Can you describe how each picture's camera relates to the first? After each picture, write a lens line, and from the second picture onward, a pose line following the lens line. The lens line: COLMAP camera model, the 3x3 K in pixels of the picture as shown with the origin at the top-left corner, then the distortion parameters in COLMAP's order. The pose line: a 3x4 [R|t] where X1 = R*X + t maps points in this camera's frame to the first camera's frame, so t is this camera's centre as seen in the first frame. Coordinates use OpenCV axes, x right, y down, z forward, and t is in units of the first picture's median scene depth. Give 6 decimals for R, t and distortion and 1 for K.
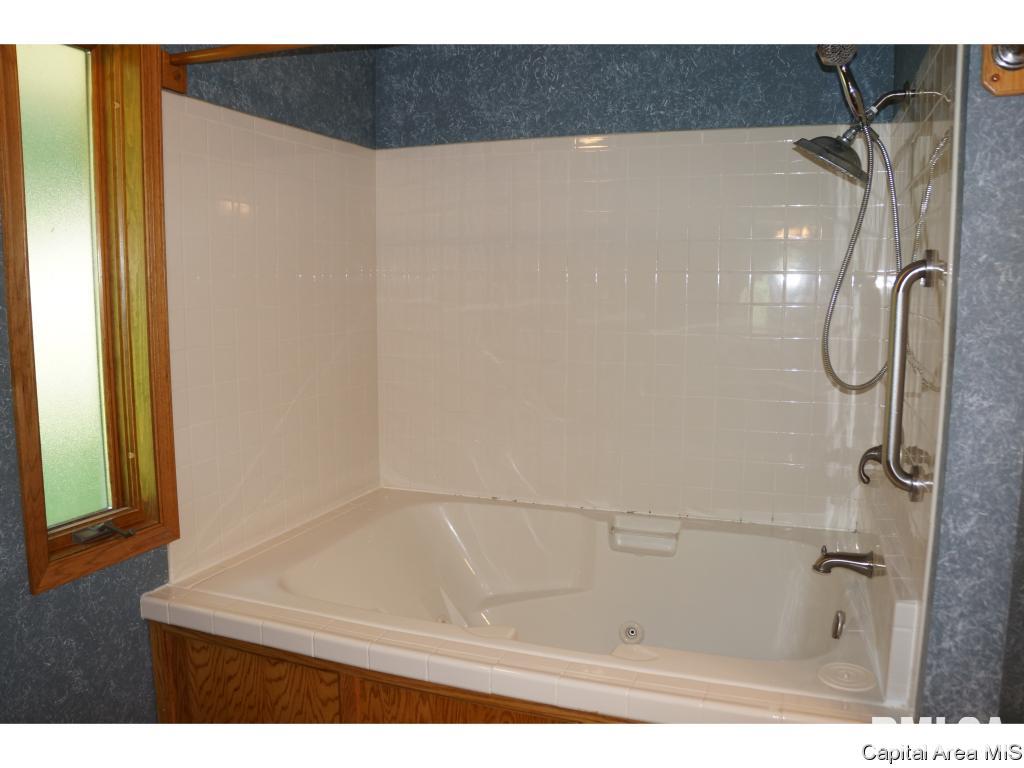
lens RADIAL K [[814.0, 0, 495.6], [0, 814.0, 393.9], [0, 0, 1]] dist [-0.174133, 0.117990]
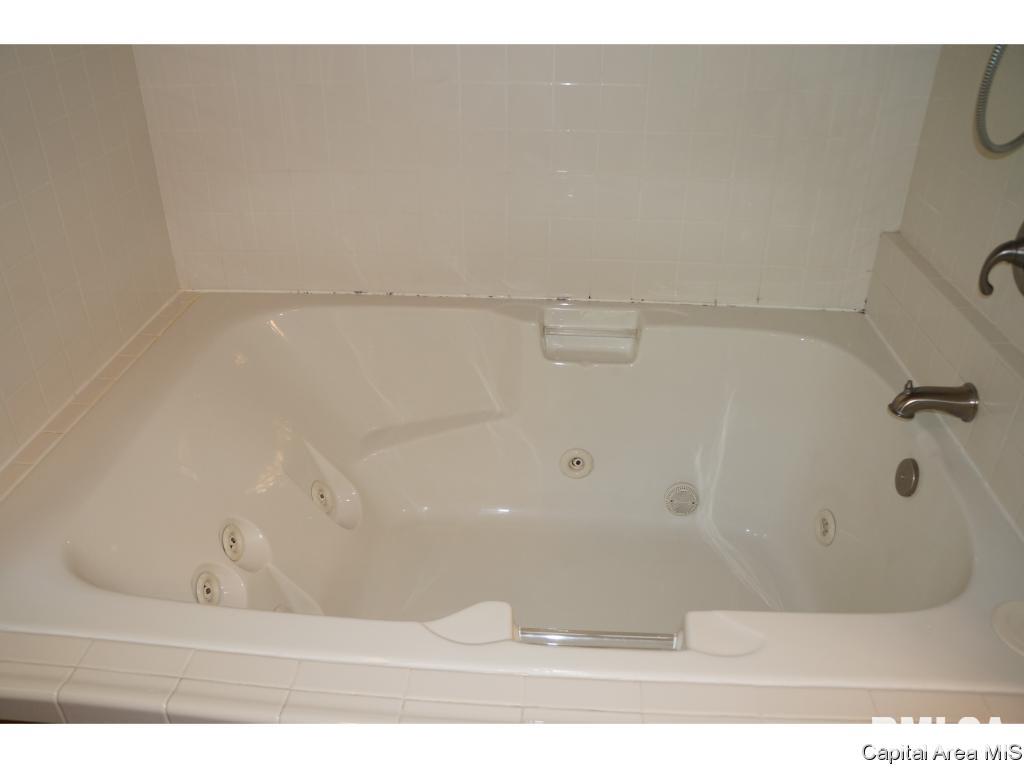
lens RADIAL K [[814.0, 0, 495.6], [0, 814.0, 393.9], [0, 0, 1]] dist [-0.174133, 0.117990]
pose [[0.959346, -0.147752, 0.240467, -0.075764], [0.042335, 0.917713, 0.394983, -0.063798], [-0.279040, -0.368745, 0.886659, 0.374066]]
